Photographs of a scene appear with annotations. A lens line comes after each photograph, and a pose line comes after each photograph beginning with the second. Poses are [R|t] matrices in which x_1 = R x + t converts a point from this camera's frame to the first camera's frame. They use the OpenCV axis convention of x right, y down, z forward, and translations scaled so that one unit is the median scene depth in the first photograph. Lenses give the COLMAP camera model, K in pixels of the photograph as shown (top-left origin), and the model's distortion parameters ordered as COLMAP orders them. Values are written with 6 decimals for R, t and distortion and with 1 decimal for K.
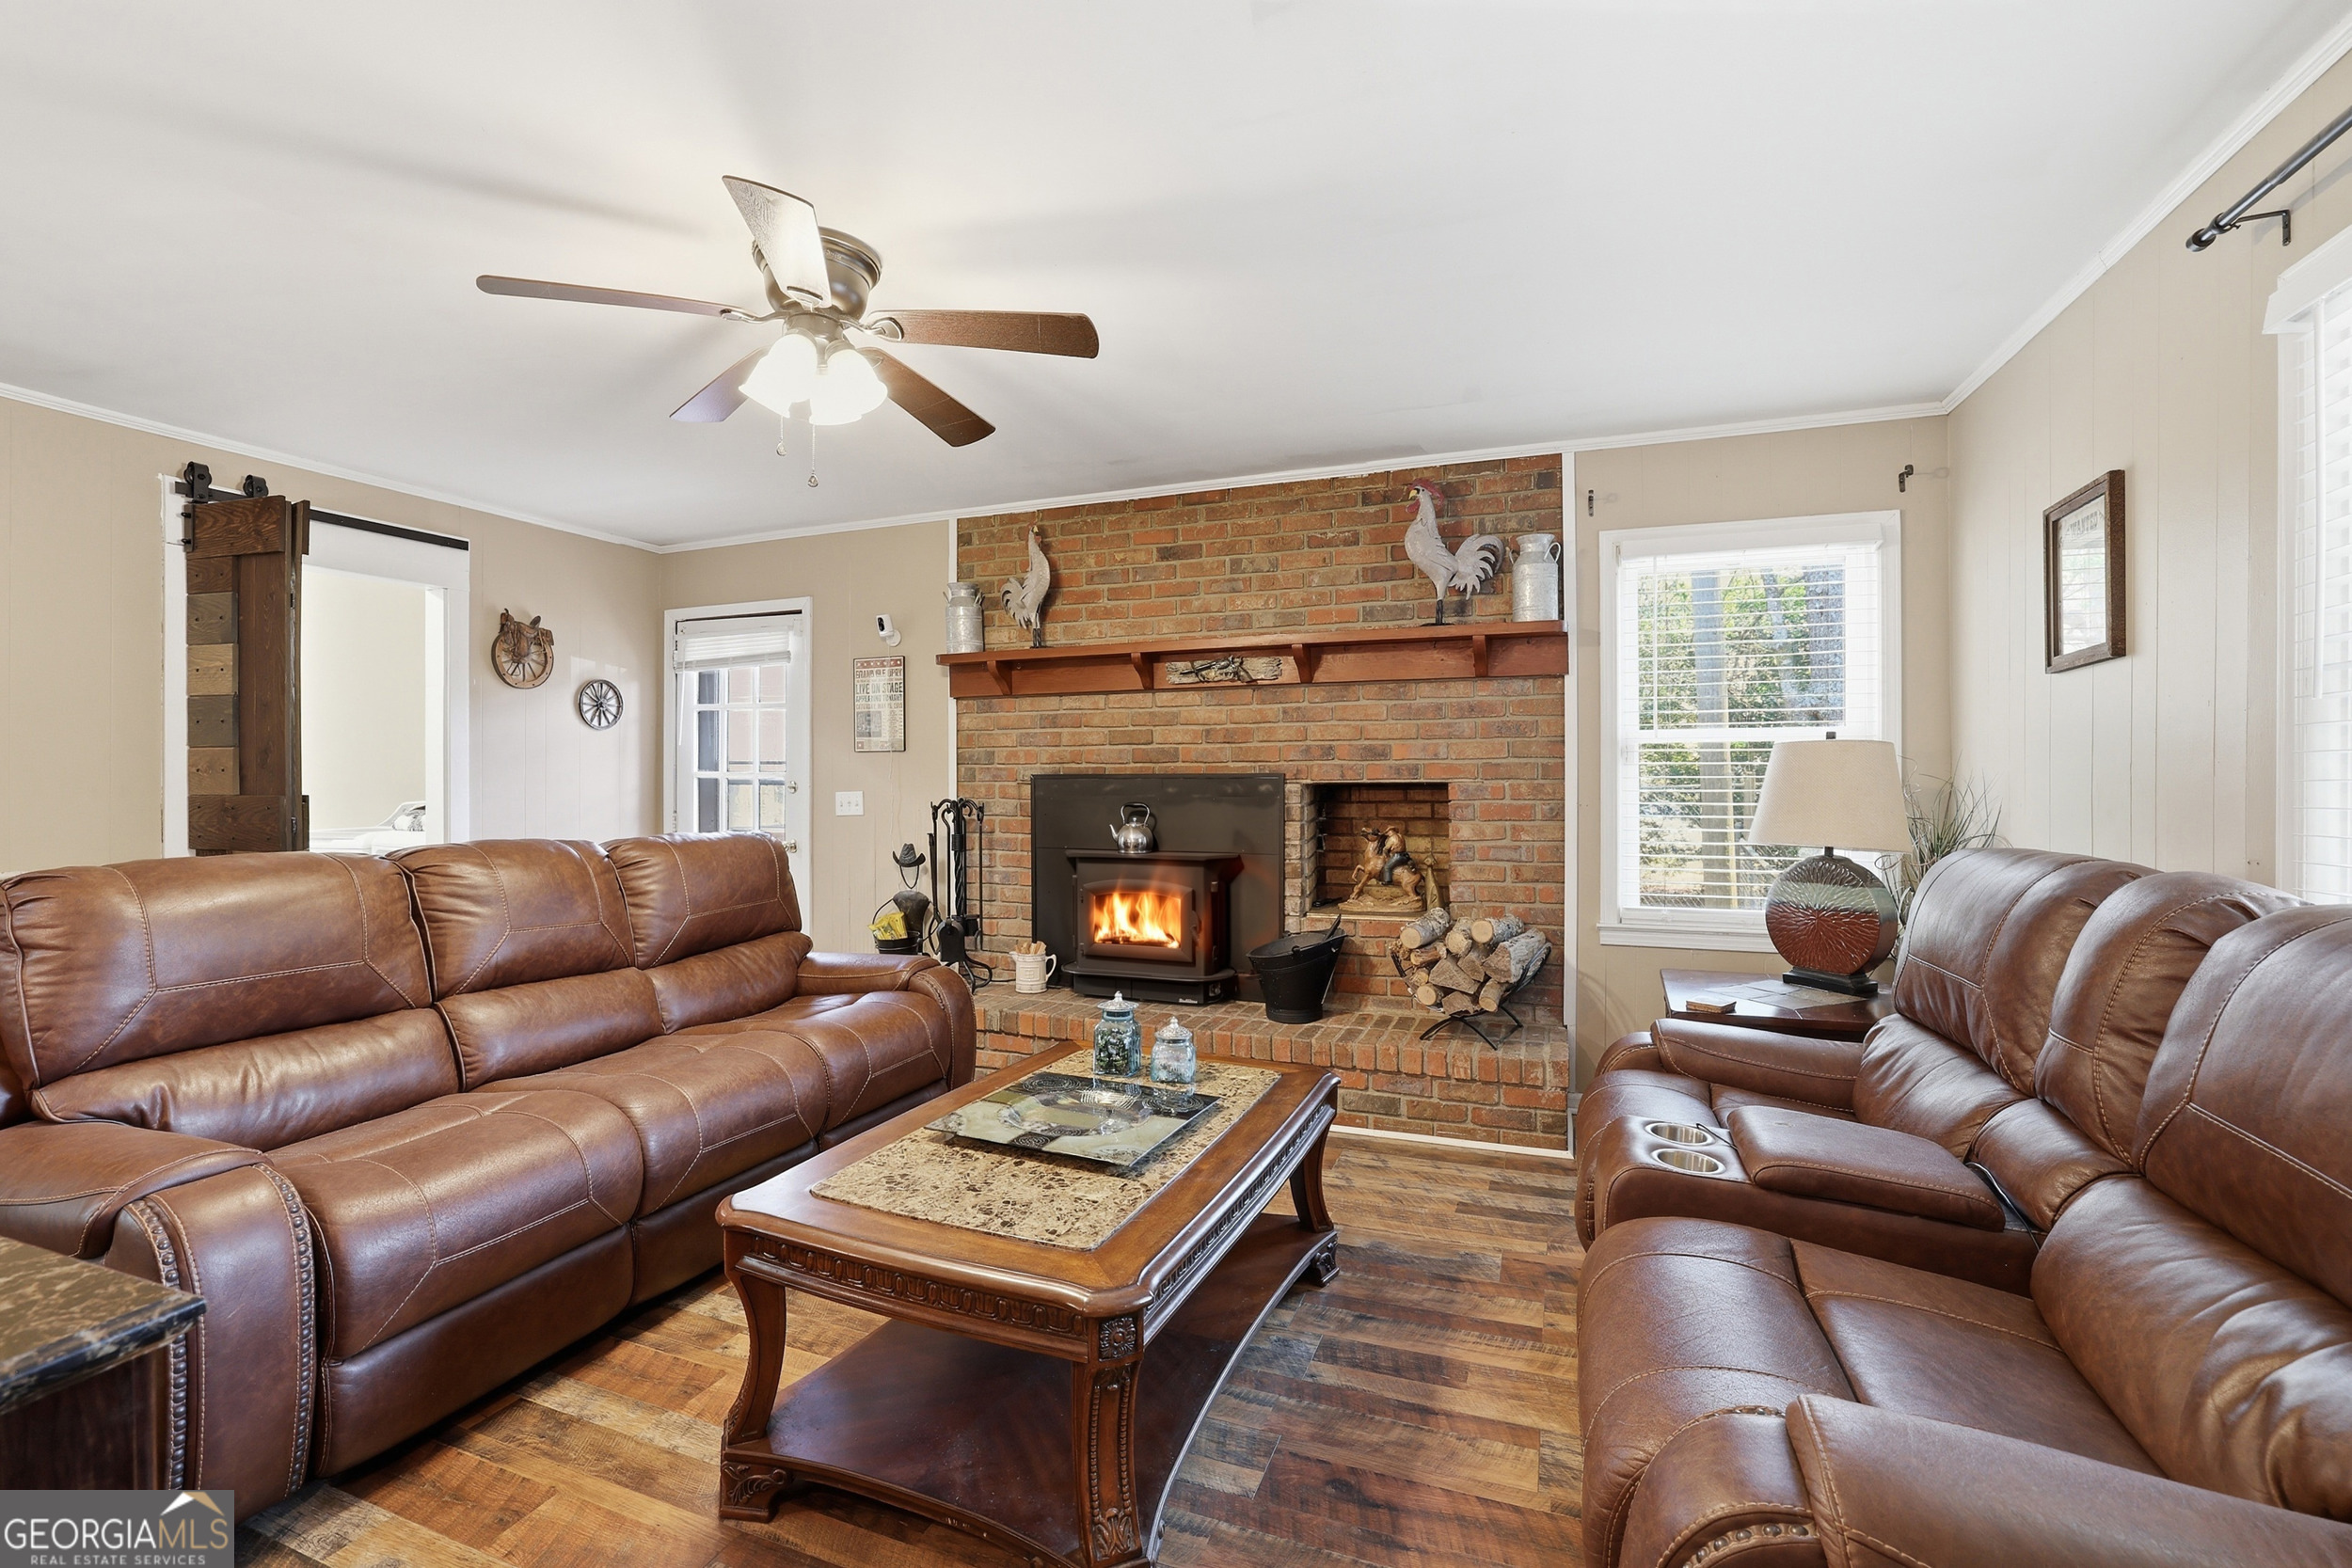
lens RADIAL K [[1062.6, 0, 1178.1], [0, 1062.6, 773.8], [0, 0, 1]] dist [-0.001875, -0.000054]
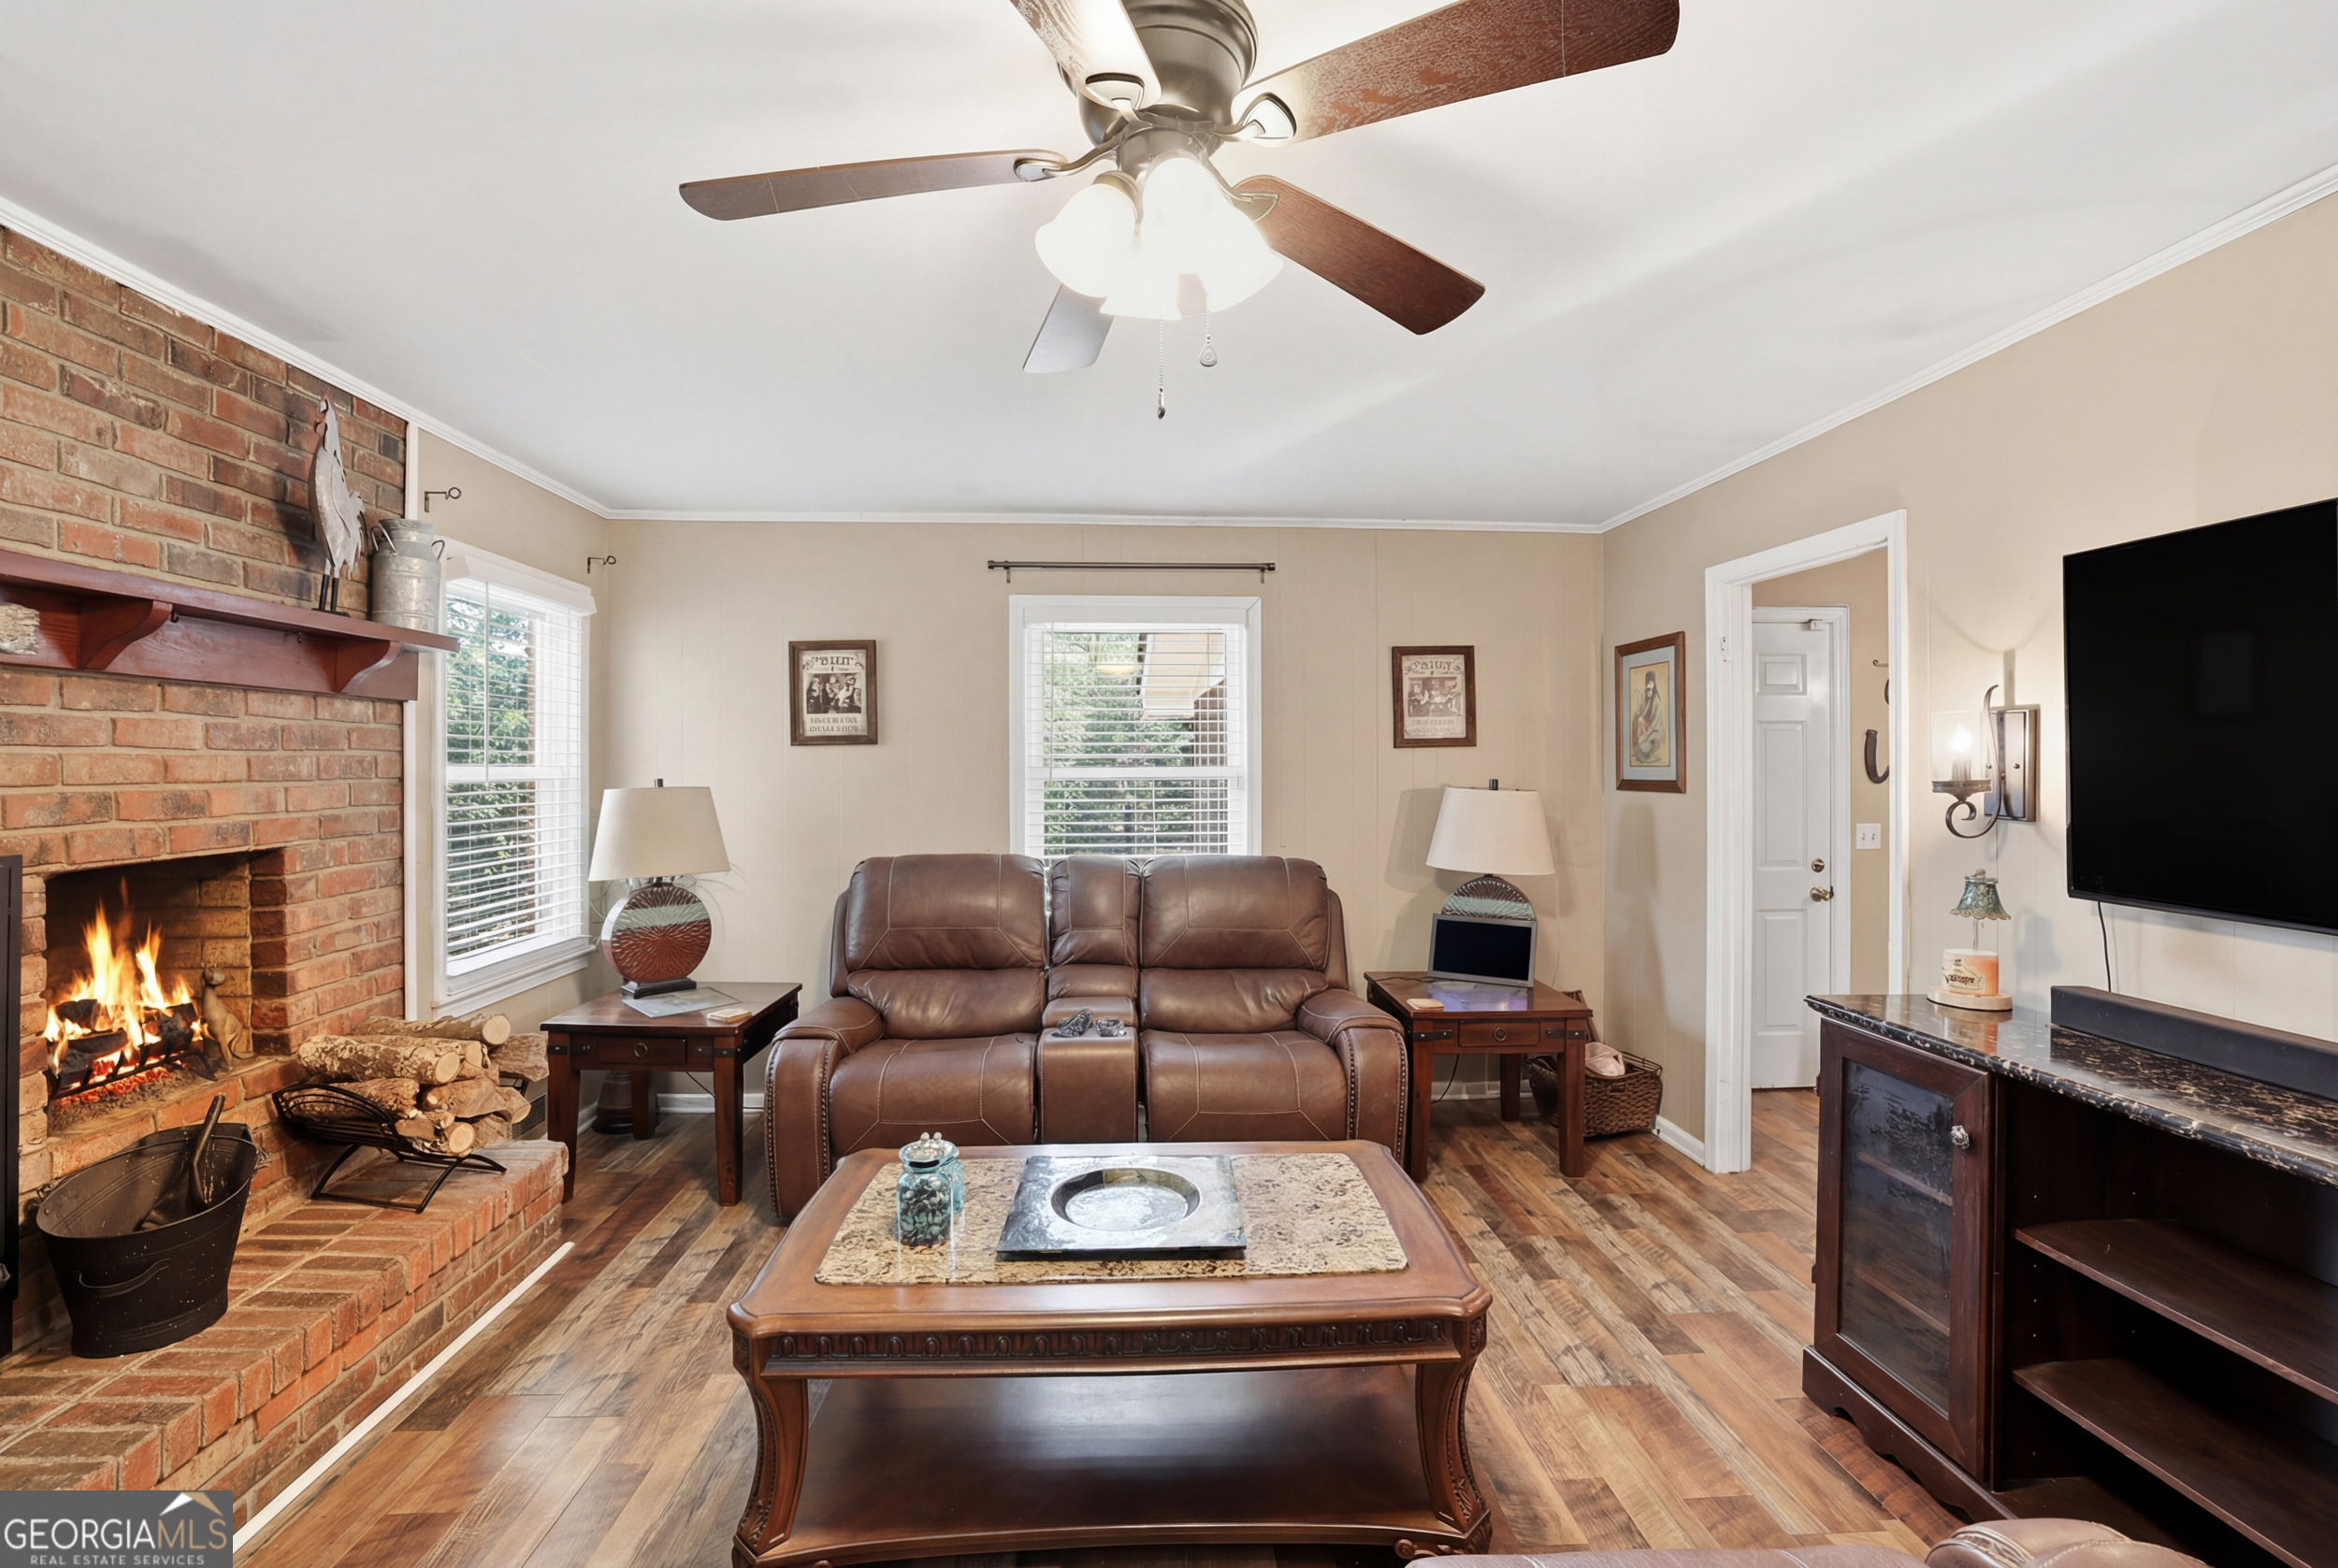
lens RADIAL K [[1056.3, 0, 1171.1], [0, 1056.3, 773.8], [0, 0, 1]] dist [-0.001875, -0.000054]
pose [[-0.408178, -0.006603, 0.912878, -0.559275], [-0.007373, 0.999965, 0.003937, -0.043744], [-0.912872, -0.005124, -0.408213, 0.757910]]
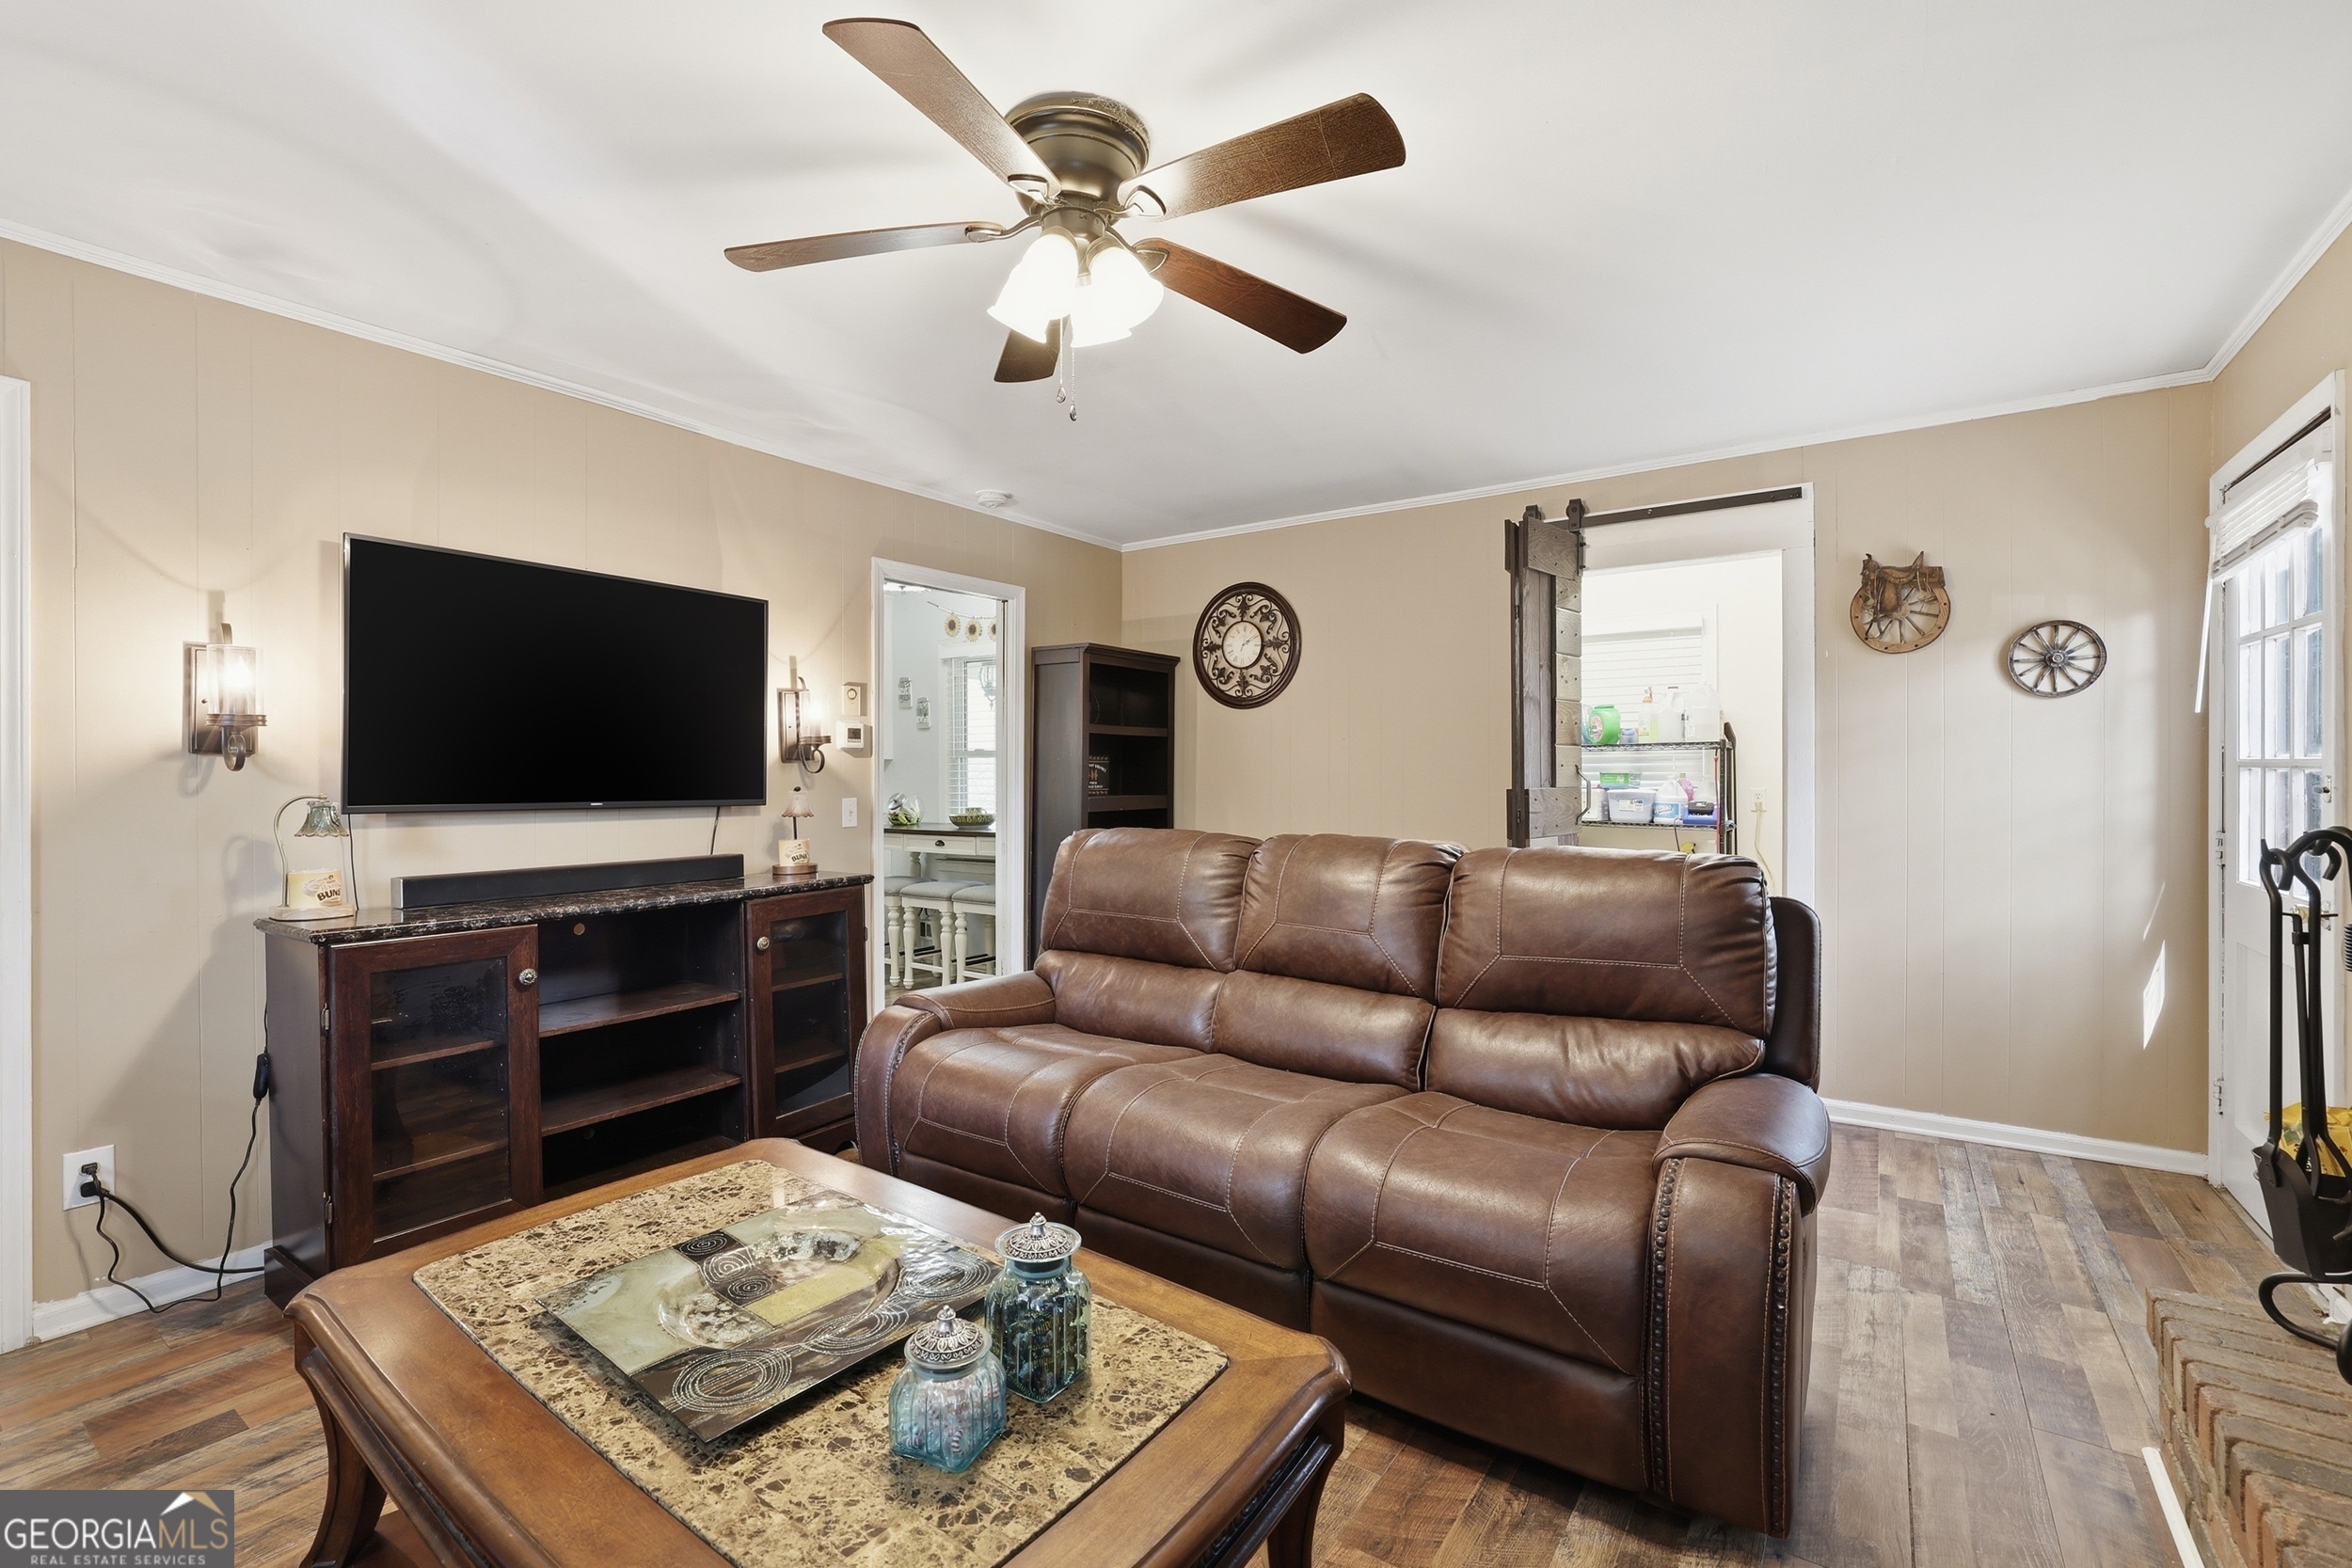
lens RADIAL K [[1062.6, 0, 1178.1], [0, 1062.6, 773.8], [0, 0, 1]] dist [-0.001875, -0.000054]
pose [[-0.284018, -0.003455, -0.958813, 0.260942], [0.009042, 0.999939, -0.006282, 0.004257], [0.958776, -0.010454, -0.283970, 0.792218]]
